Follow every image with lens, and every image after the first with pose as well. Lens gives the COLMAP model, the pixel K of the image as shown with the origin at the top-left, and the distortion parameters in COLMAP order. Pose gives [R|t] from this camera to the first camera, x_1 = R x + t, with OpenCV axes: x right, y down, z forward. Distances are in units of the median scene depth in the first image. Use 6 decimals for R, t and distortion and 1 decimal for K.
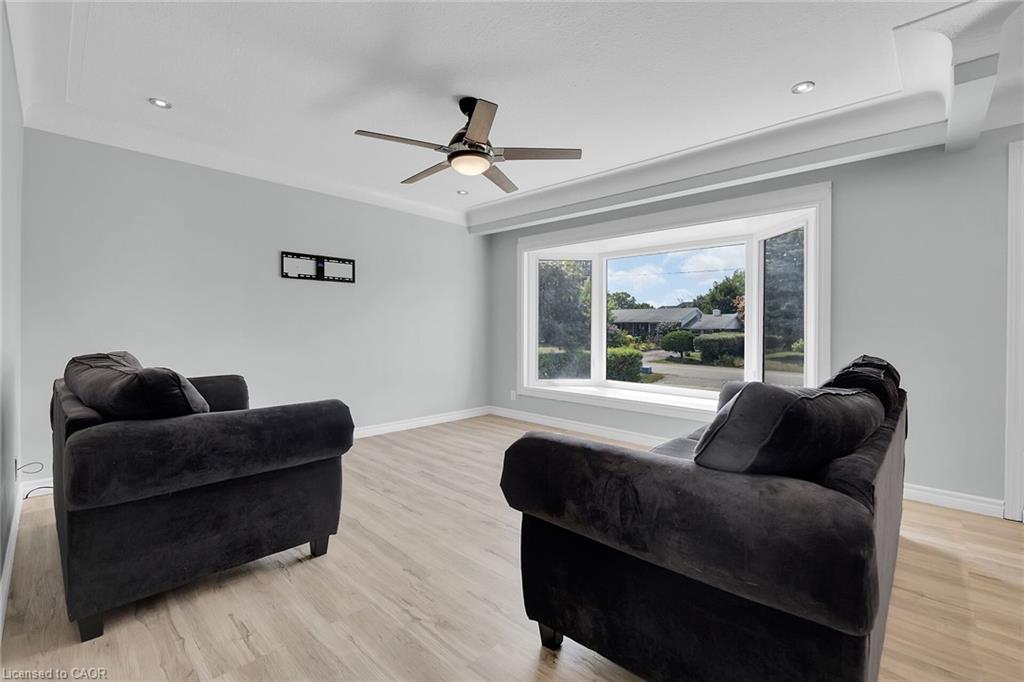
lens RADIAL K [[434.3, 0, 536.2], [0, 434.3, 327.5], [0, 0, 1]] dist [-0.008210, -0.000584]
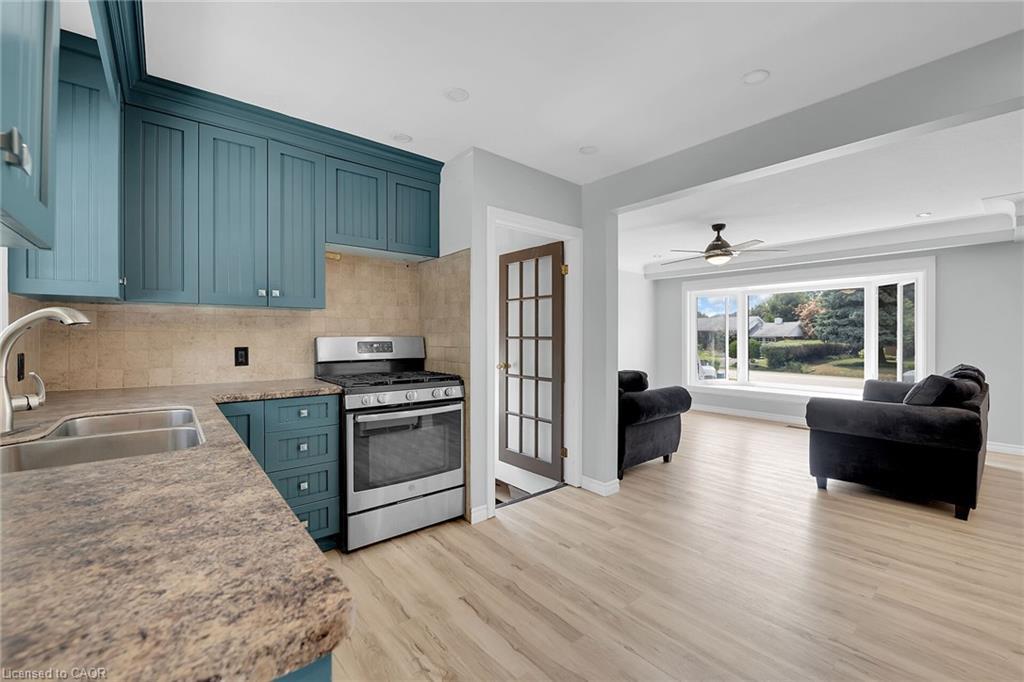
lens RADIAL K [[416.3, 0, 521.1], [0, 416.3, 338.4], [0, 0, 1]] dist [-0.009994, -0.002417]
pose [[0.990400, -0.008149, -0.137992, -0.381701], [0.009190, 0.999934, 0.006911, -0.034283], [0.137927, -0.008112, 0.990409, -0.436312]]
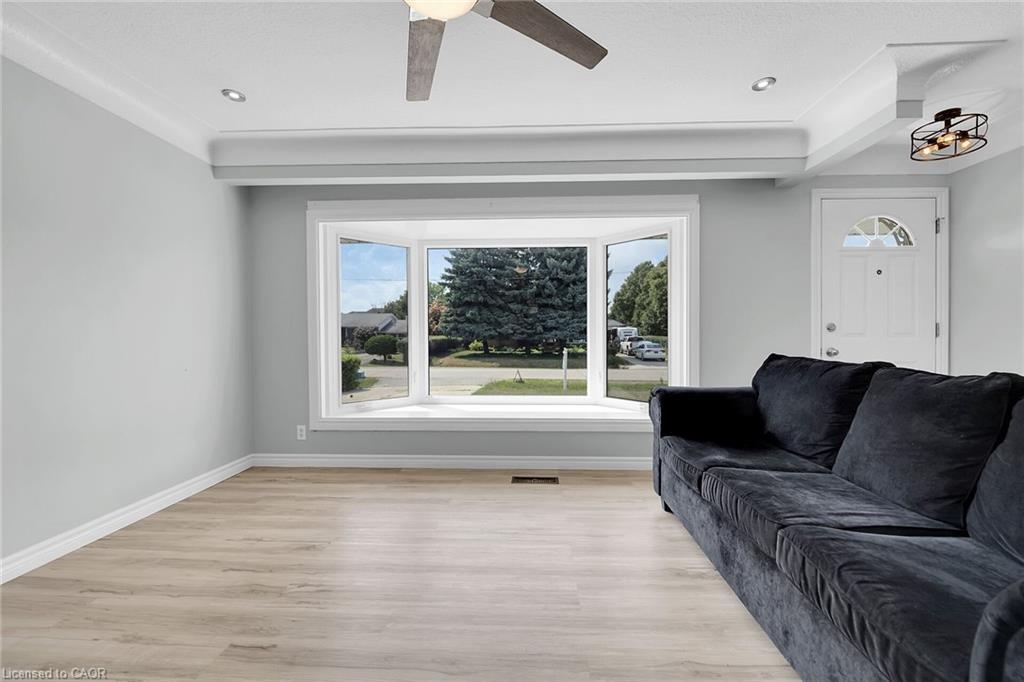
lens RADIAL K [[395.9, 0, 511.5], [0, 395.9, 335.6], [0, 0, 1]] dist [-0.001423, -0.000733]
pose [[0.772855, -0.014009, 0.634428, -0.190503], [0.008004, 0.999892, 0.012328, 0.000469], [-0.634532, -0.004450, 0.772884, 0.317067]]
